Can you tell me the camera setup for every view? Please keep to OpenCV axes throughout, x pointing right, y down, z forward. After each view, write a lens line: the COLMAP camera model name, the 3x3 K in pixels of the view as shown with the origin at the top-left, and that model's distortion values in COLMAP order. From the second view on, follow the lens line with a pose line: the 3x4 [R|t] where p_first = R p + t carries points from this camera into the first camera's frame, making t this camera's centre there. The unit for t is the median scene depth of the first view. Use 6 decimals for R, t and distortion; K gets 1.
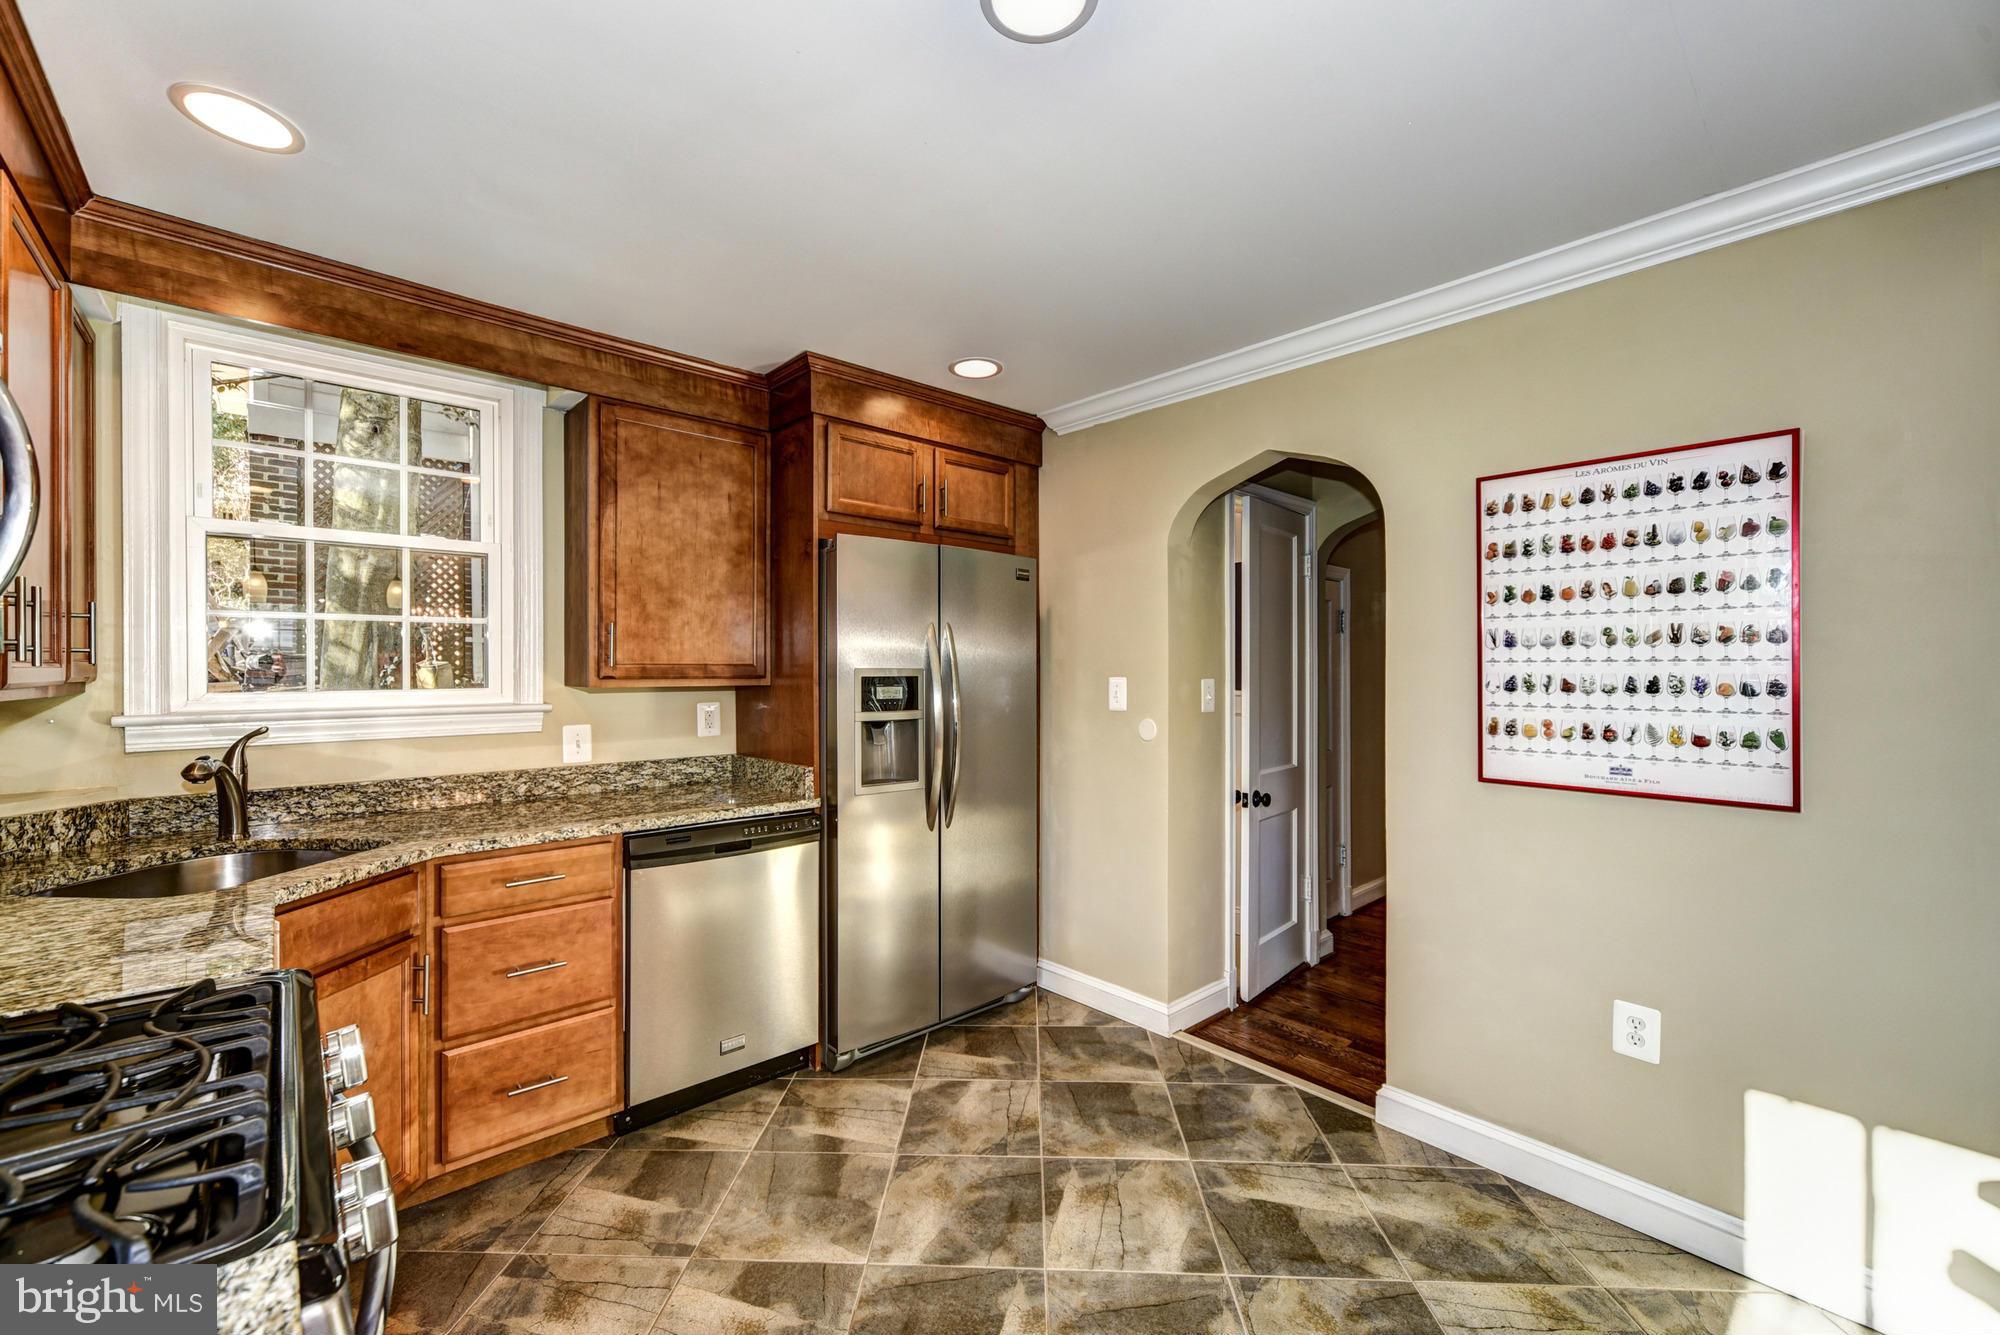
lens RADIAL K [[824.5, 0, 1001.9], [0, 824.5, 670.1], [0, 0, 1]] dist [0.008293, 0.000092]
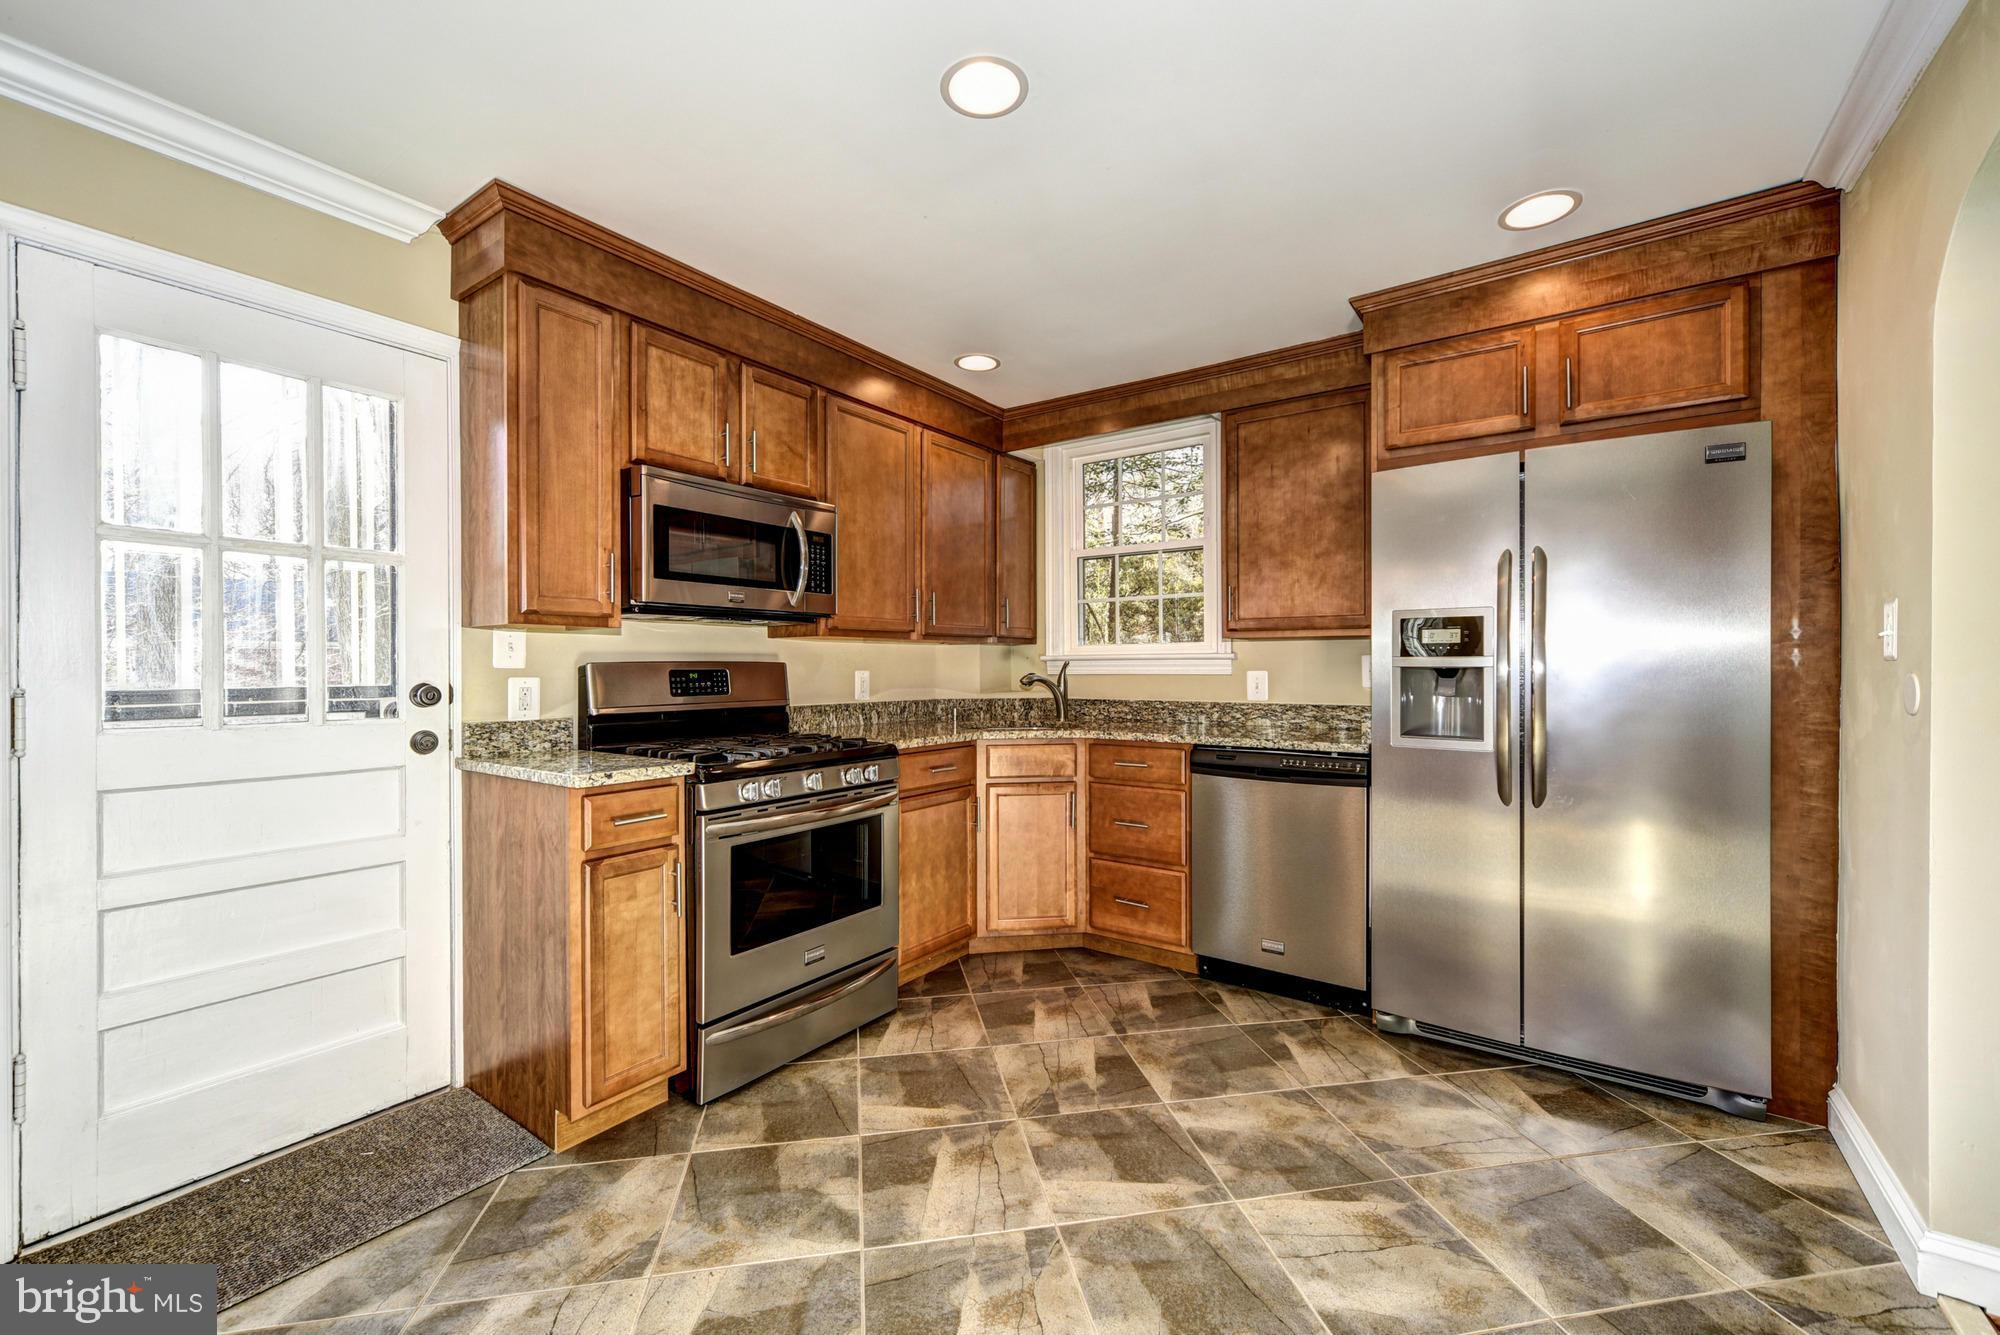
lens RADIAL K [[824.5, 0, 971.0], [0, 824.5, 669.7], [0, 0, 1]] dist [0.008293, 0.000092]
pose [[0.181230, 0.002540, -0.983437, 0.681265], [-0.004128, 0.999990, 0.001822, 0.067841], [0.983432, 0.003730, 0.181239, 0.365566]]
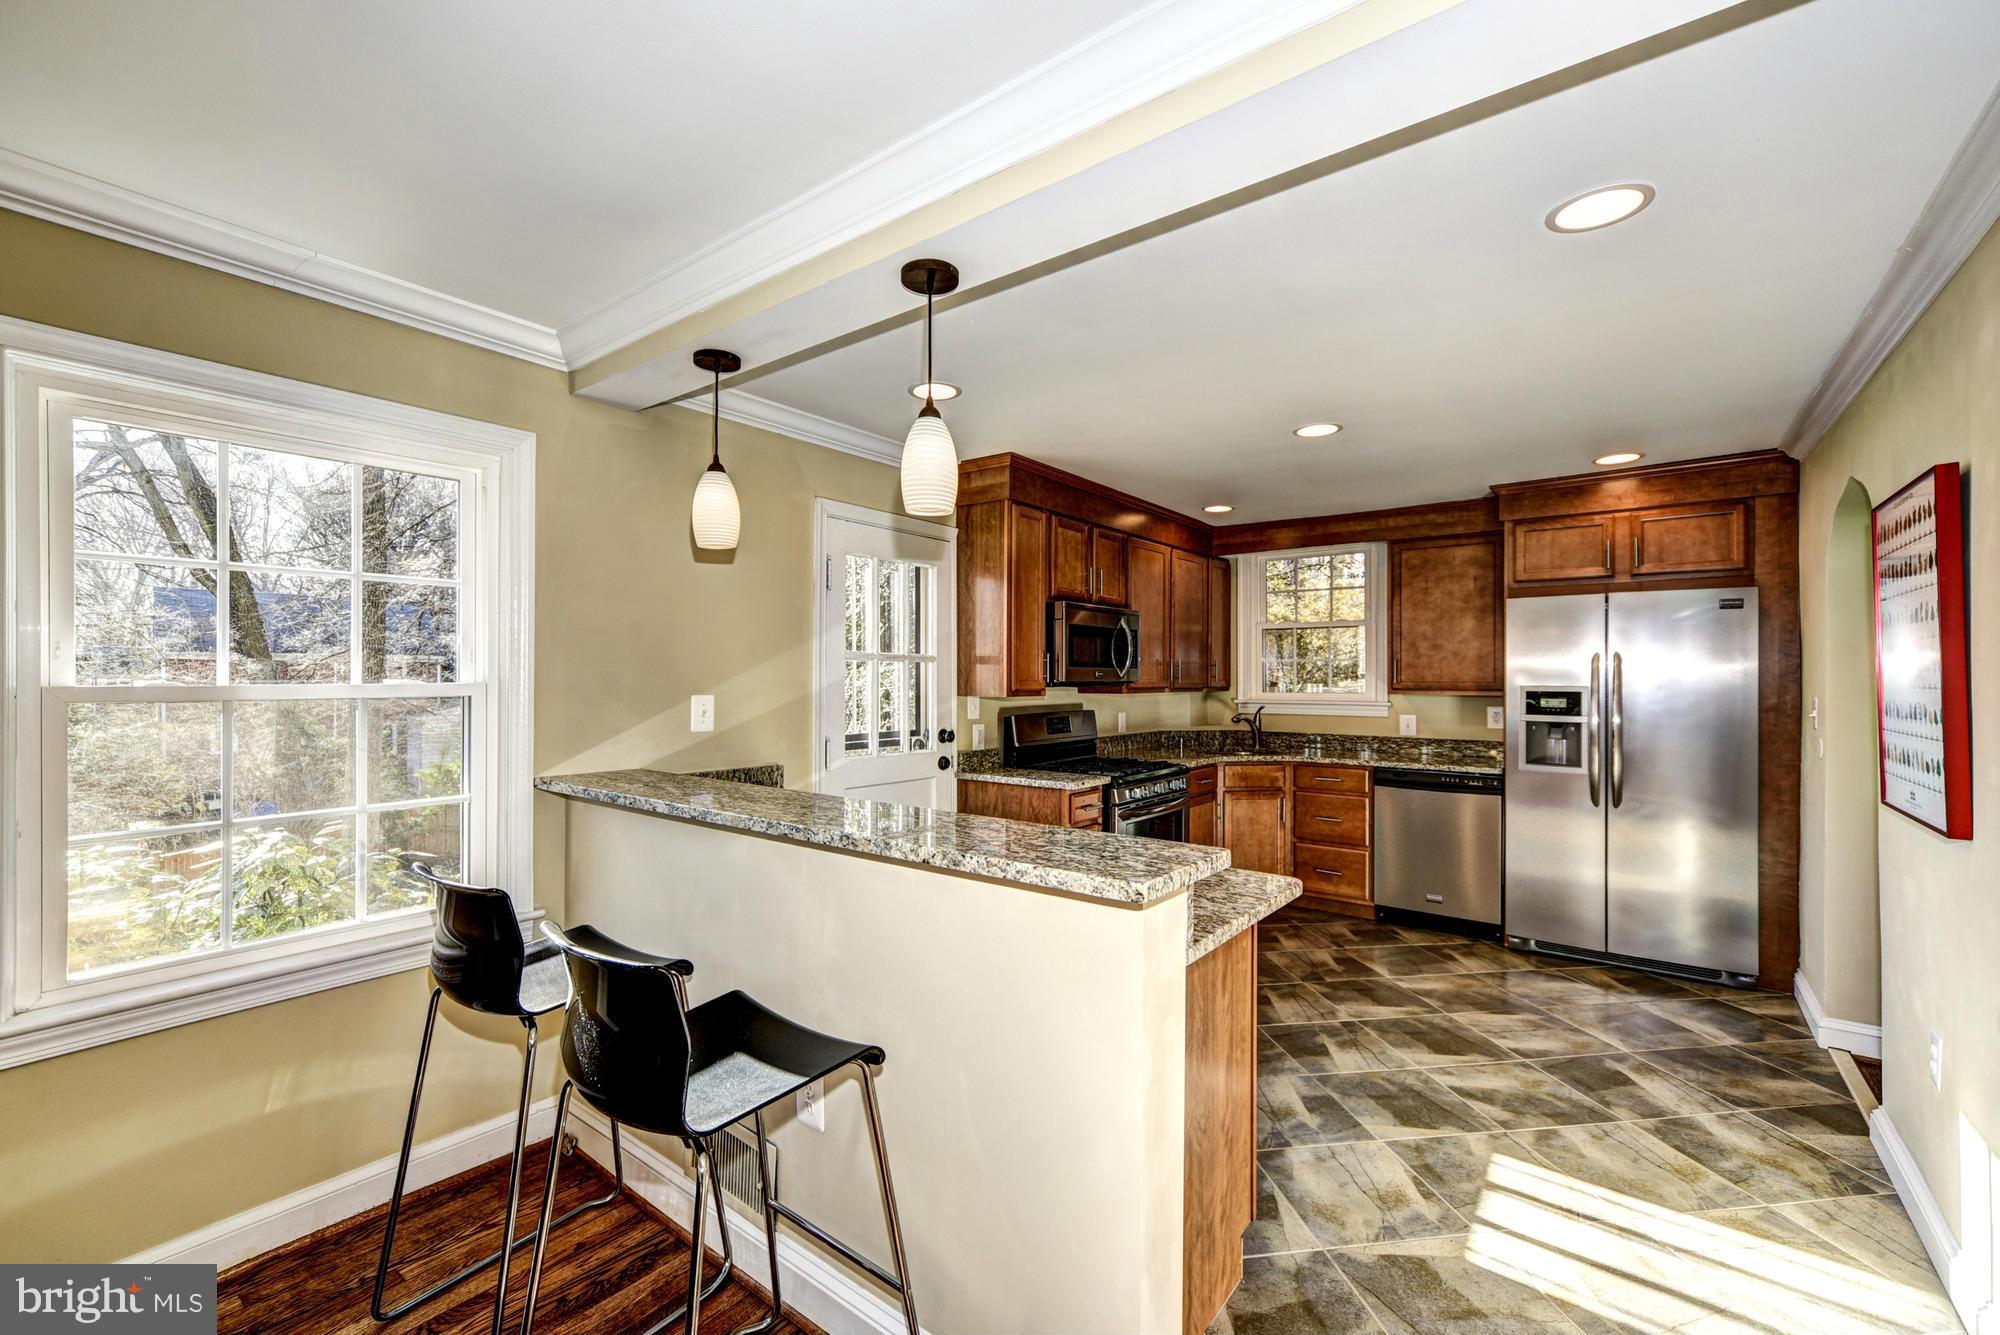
lens RADIAL K [[824.5, 0, 952.2], [0, 824.5, 680.3], [0, 0, 1]] dist [0.008293, 0.000092]
pose [[0.119896, 0.002629, -0.992783, 1.236724], [-0.006551, 0.999977, 0.001857, -0.007407], [0.992765, 0.006281, 0.119911, -0.222181]]
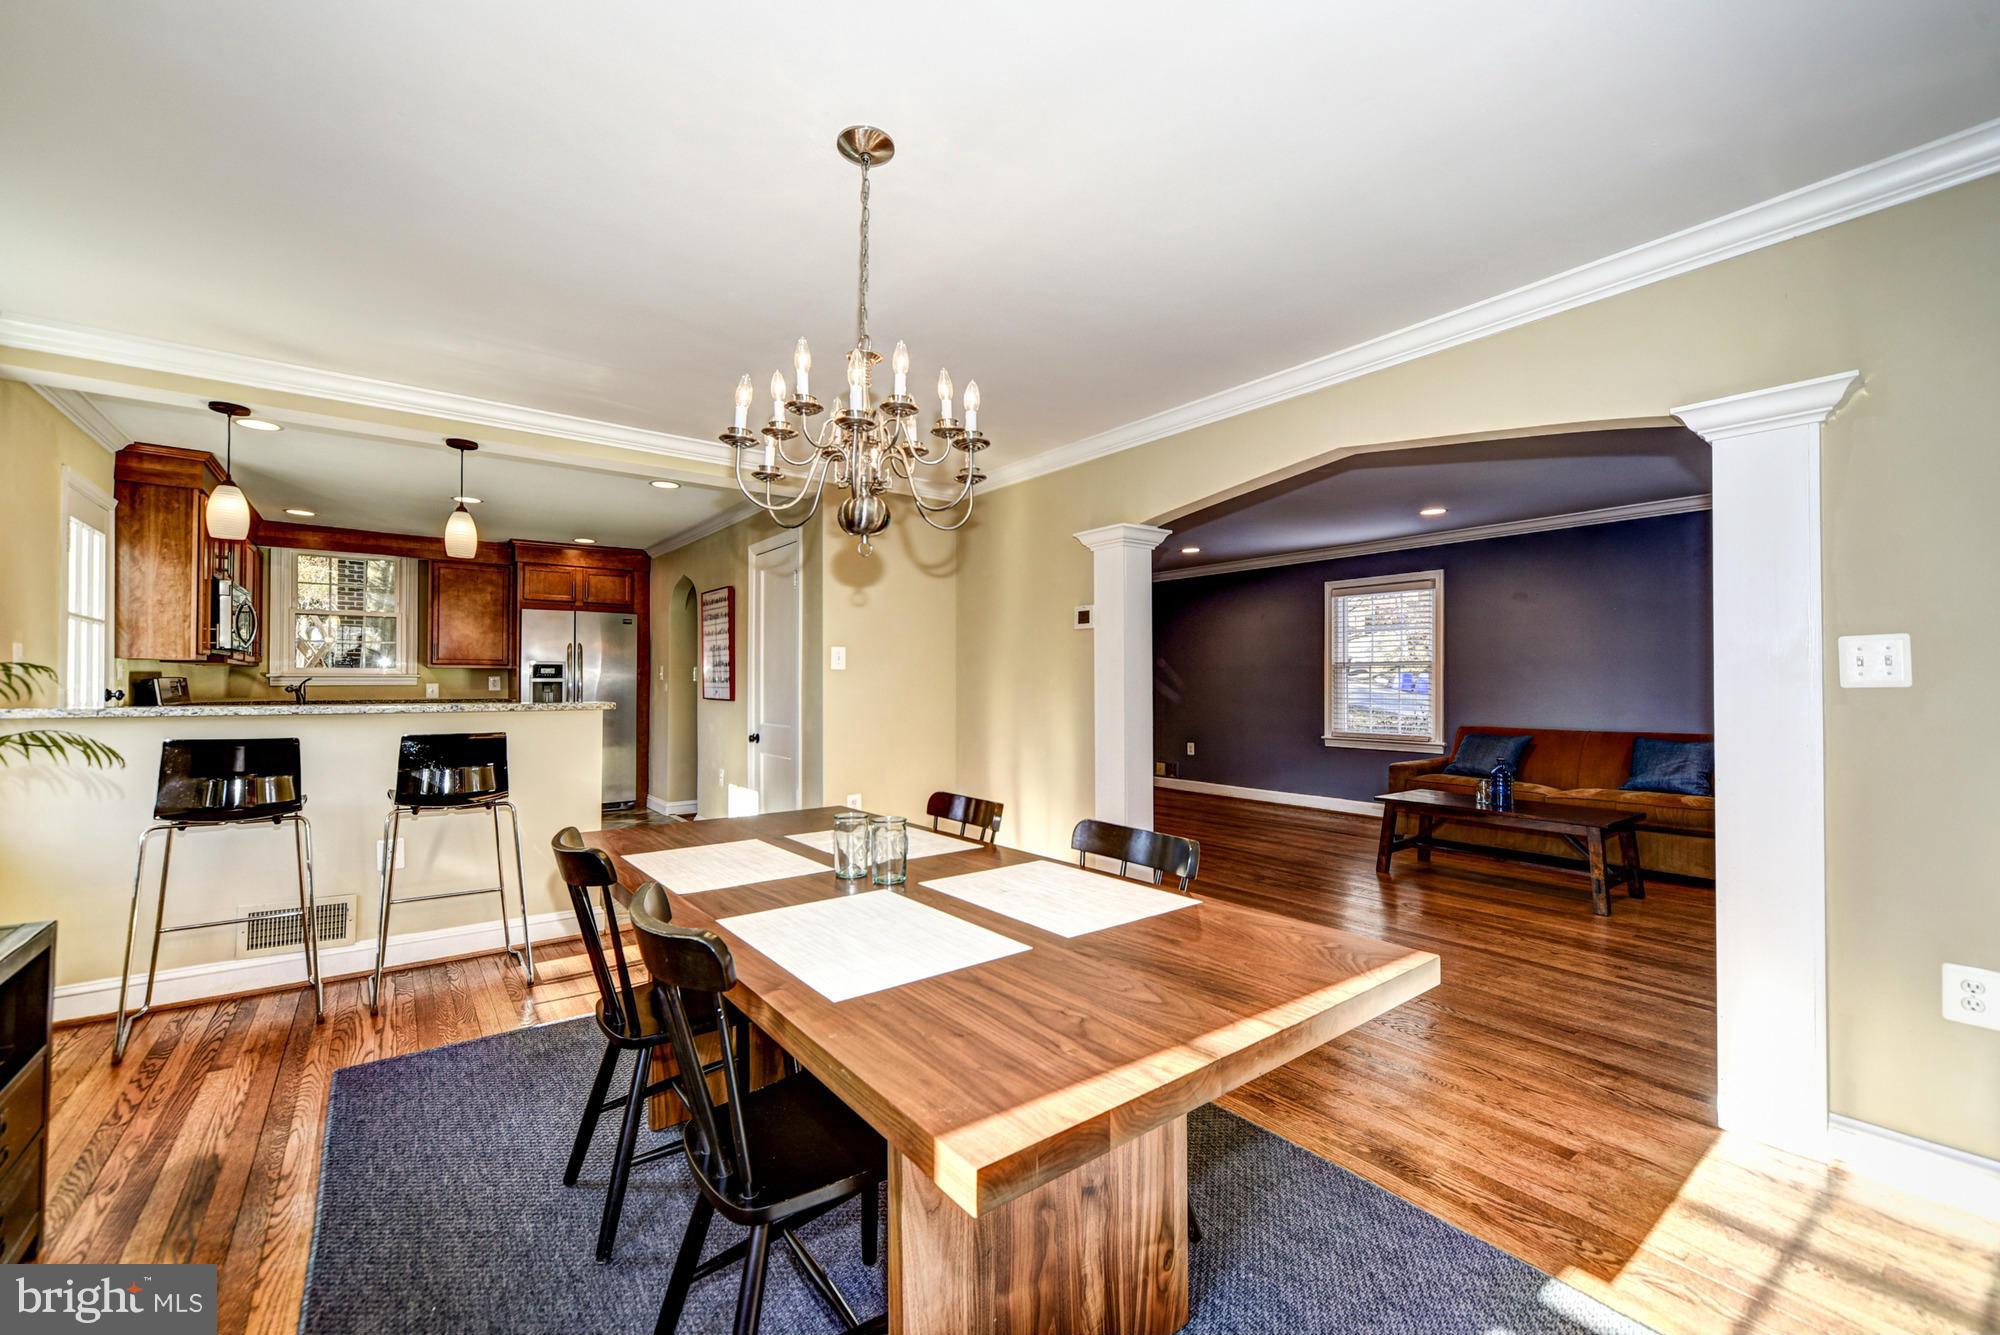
lens RADIAL K [[824.5, 0, 1011.4], [0, 824.5, 674.5], [0, 0, 1]] dist [0.008293, 0.000092]
pose [[0.993193, 0.000091, -0.116484, 1.653196], [-0.001641, 0.999911, -0.013216, 0.073970], [0.116473, 0.013317, 0.993105, -1.415754]]
